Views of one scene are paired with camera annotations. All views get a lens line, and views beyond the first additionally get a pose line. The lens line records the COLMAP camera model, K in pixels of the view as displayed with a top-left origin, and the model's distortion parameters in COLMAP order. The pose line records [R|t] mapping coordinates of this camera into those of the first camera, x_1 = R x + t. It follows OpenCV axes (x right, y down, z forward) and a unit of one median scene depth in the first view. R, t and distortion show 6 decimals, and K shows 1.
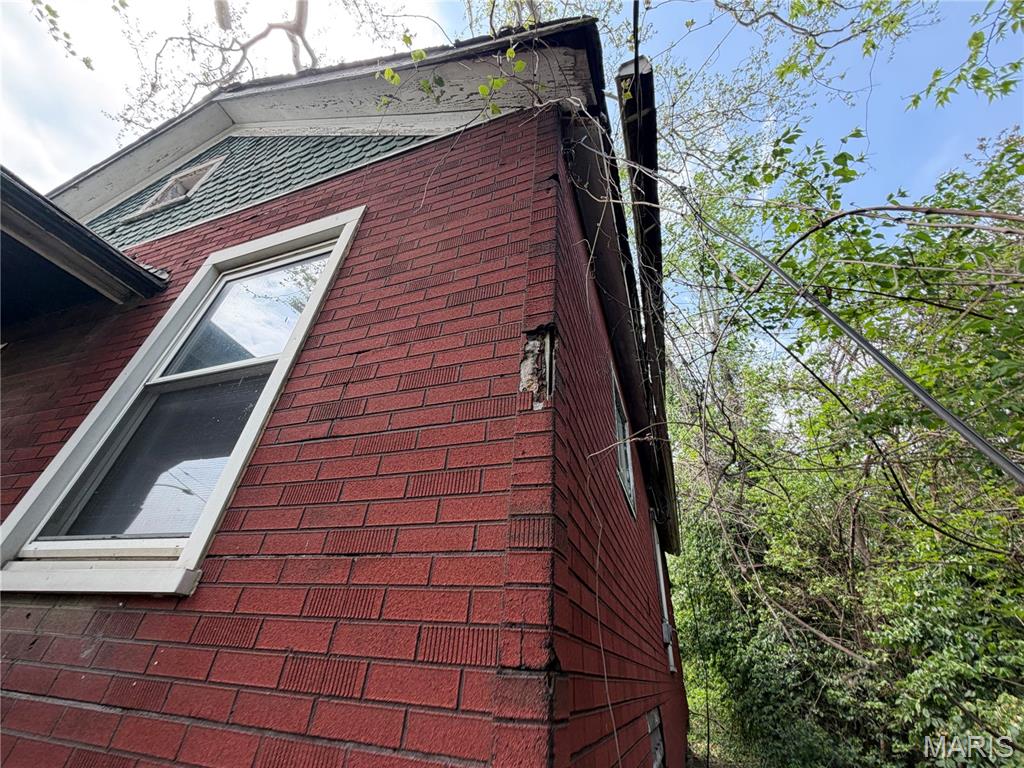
lens RADIAL K [[412.1, 0, 517.6], [0, 412.1, 383.7], [0, 0, 1]] dist [-0.000903, -0.000028]
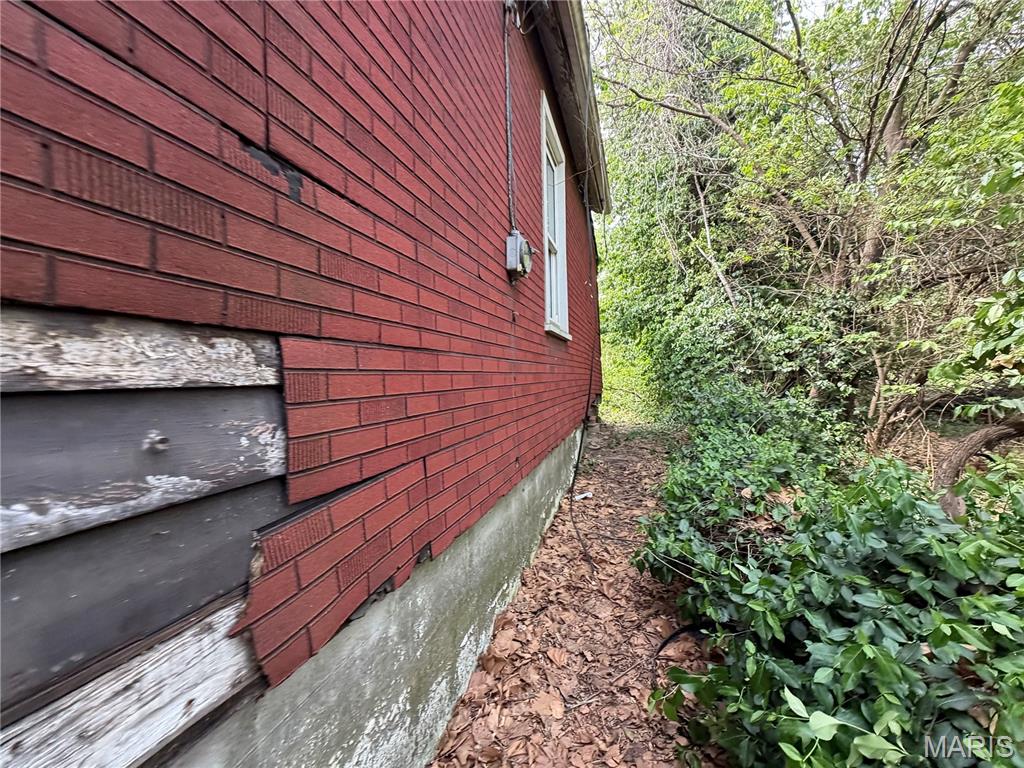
lens RADIAL K [[411.5, 0, 516.8], [0, 411.5, 386.8], [0, 0, 1]] dist [0.000892, -0.000140]
pose [[0.994292, -0.094452, 0.049622, 0.192686], [0.047077, 0.805748, 0.590385, 0.263059], [-0.095746, -0.584679, 0.805595, 0.299347]]
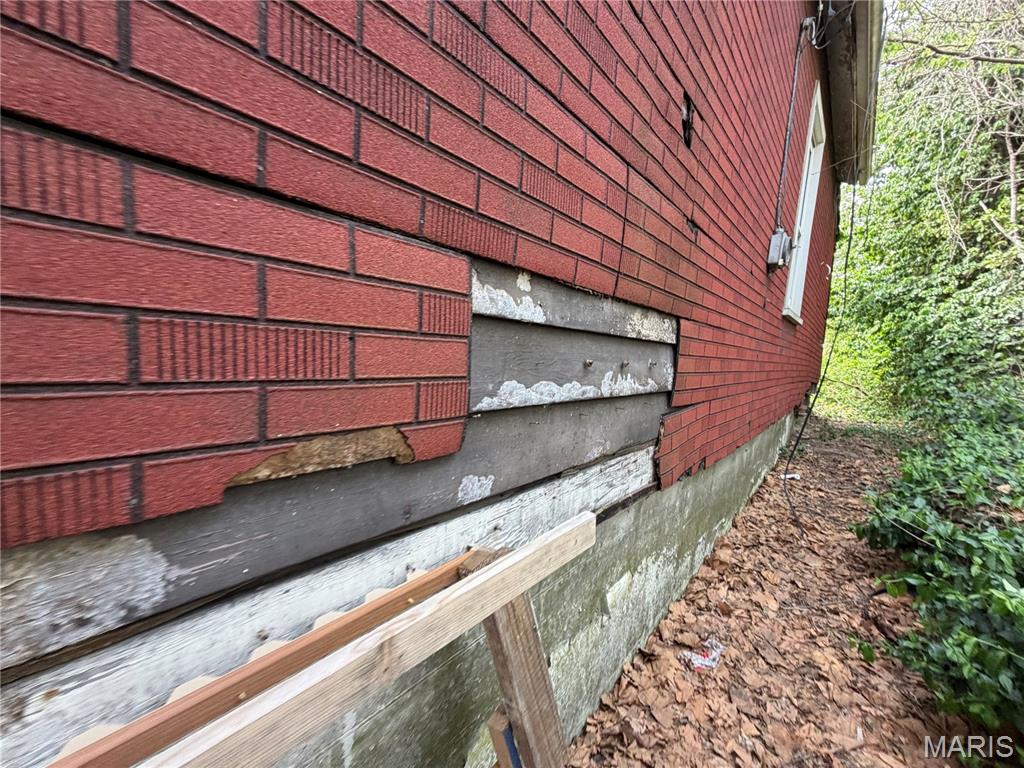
lens RADIAL K [[410.1, 0, 513.9], [0, 410.1, 387.5], [0, 0, 1]] dist [0.000040, 0.000067]
pose [[0.935431, 0.035427, -0.351730, 0.132161], [0.195256, 0.777646, 0.597613, 0.199529], [0.294693, -0.627703, 0.720517, 0.203625]]
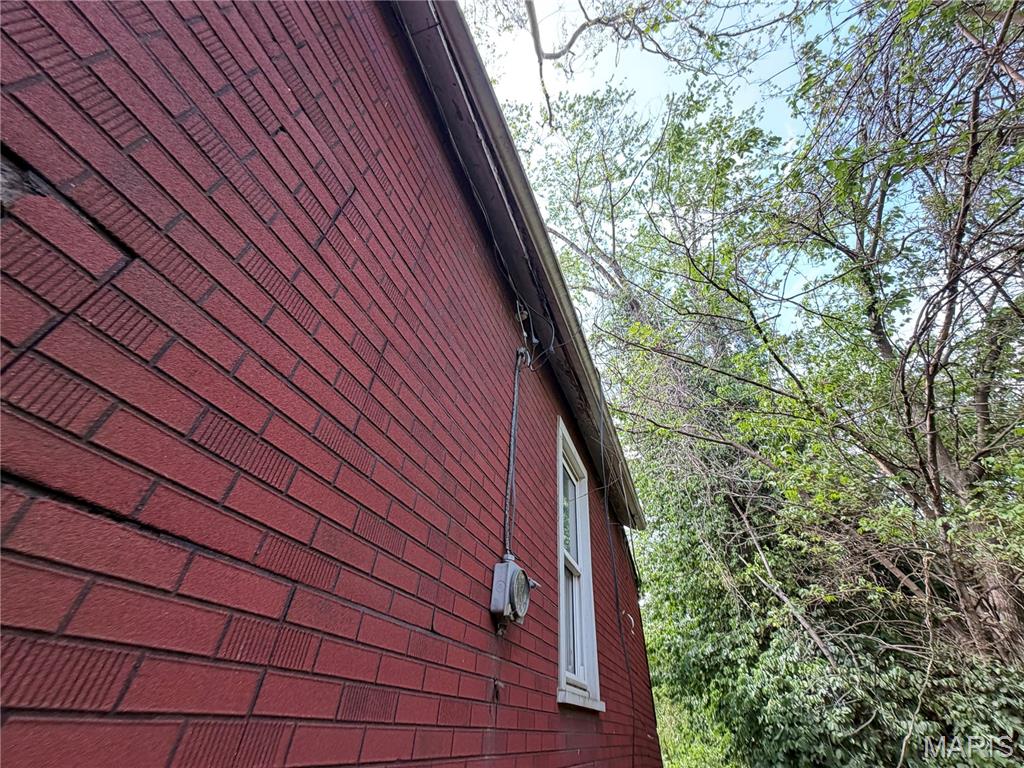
lens RADIAL K [[411.5, 0, 516.8], [0, 411.5, 386.8], [0, 0, 1]] dist [0.000892, -0.000140]
pose [[0.999749, -0.022038, -0.004042, 0.225573], [0.021638, 0.996484, -0.080942, 0.272525], [0.005812, 0.080834, 0.996711, 0.369634]]
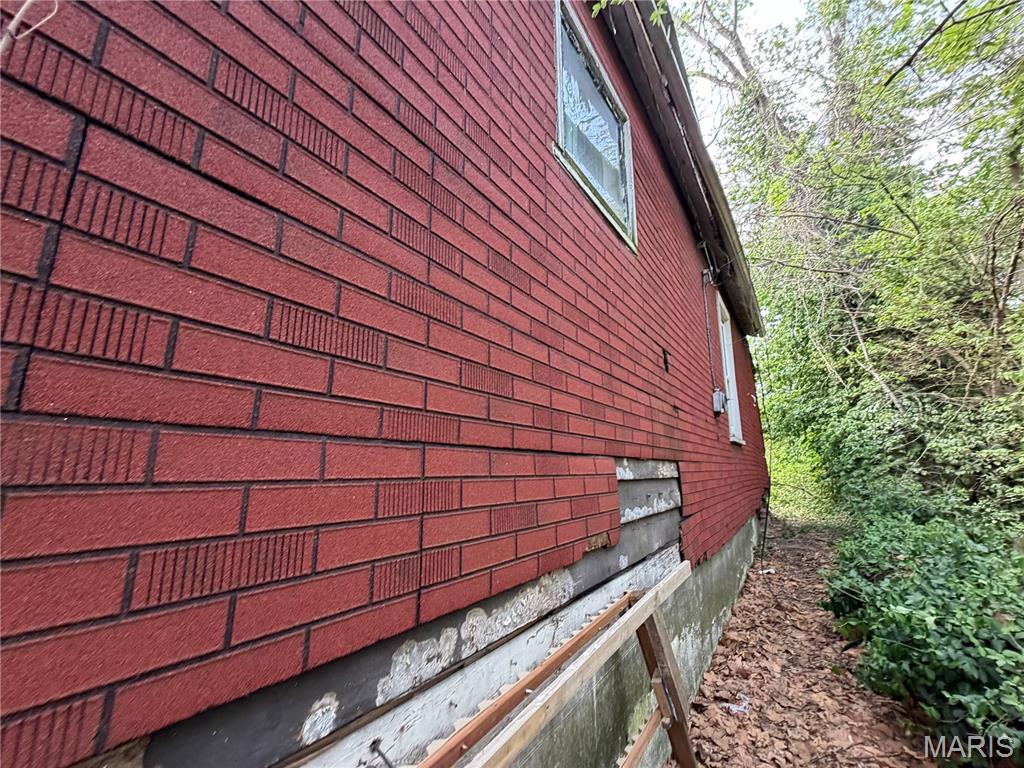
lens RADIAL K [[410.1, 0, 513.9], [0, 410.1, 387.5], [0, 0, 1]] dist [0.000040, 0.000067]
pose [[0.961639, -0.116390, -0.248401, 0.095815], [0.204520, 0.907677, 0.366461, 0.097322], [0.182815, -0.403206, 0.896662, 0.084398]]
